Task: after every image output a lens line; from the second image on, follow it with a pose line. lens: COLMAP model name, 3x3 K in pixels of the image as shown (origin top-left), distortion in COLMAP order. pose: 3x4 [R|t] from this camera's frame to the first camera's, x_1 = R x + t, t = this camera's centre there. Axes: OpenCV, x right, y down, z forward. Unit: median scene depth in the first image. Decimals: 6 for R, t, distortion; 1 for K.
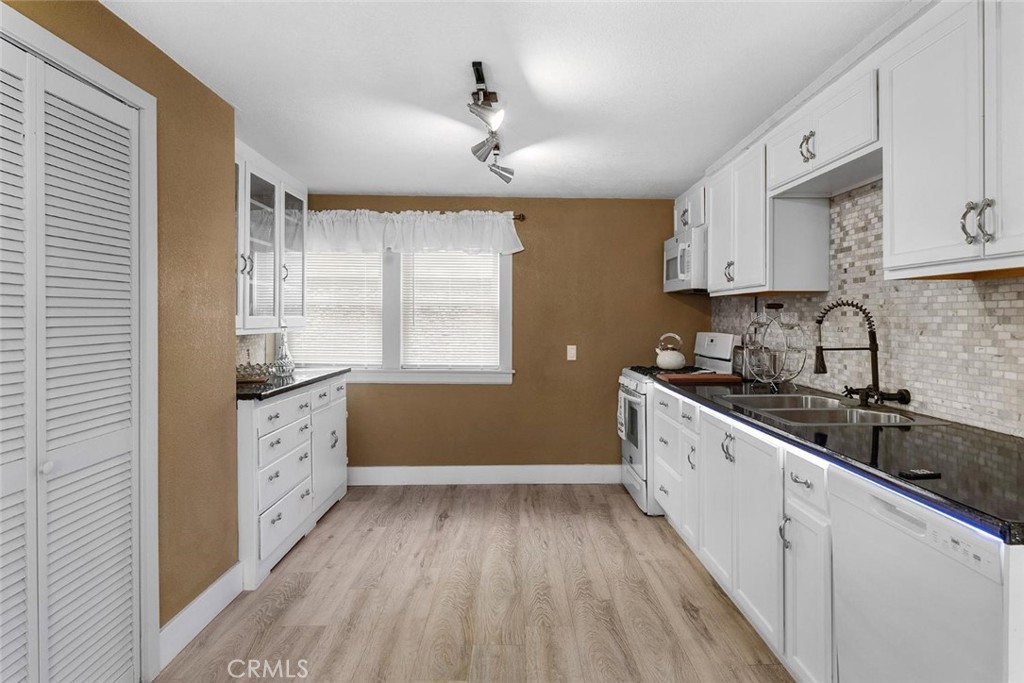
lens RADIAL K [[611.5, 0, 509.3], [0, 611.5, 322.6], [0, 0, 1]] dist [-0.006139, 0.001478]
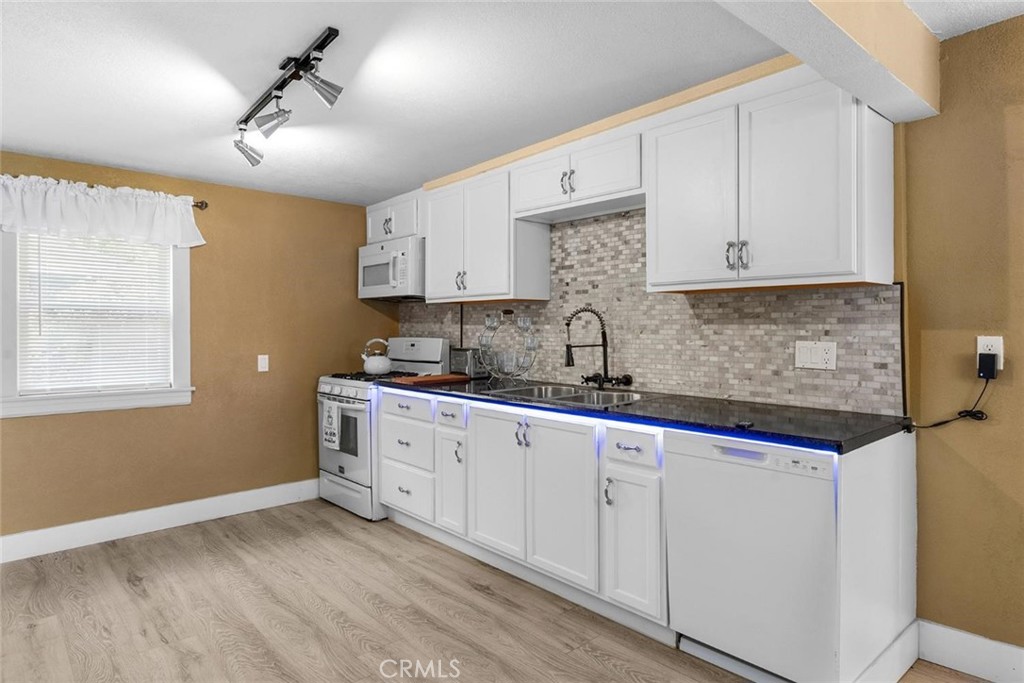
lens RADIAL K [[611.5, 0, 511.8], [0, 611.5, 333.8], [0, 0, 1]] dist [-0.006139, 0.001478]
pose [[0.743874, -0.012886, 0.668196, -0.326500], [0.011026, 0.999915, 0.007007, 0.005897], [-0.668229, 0.002155, 0.743952, 0.128207]]
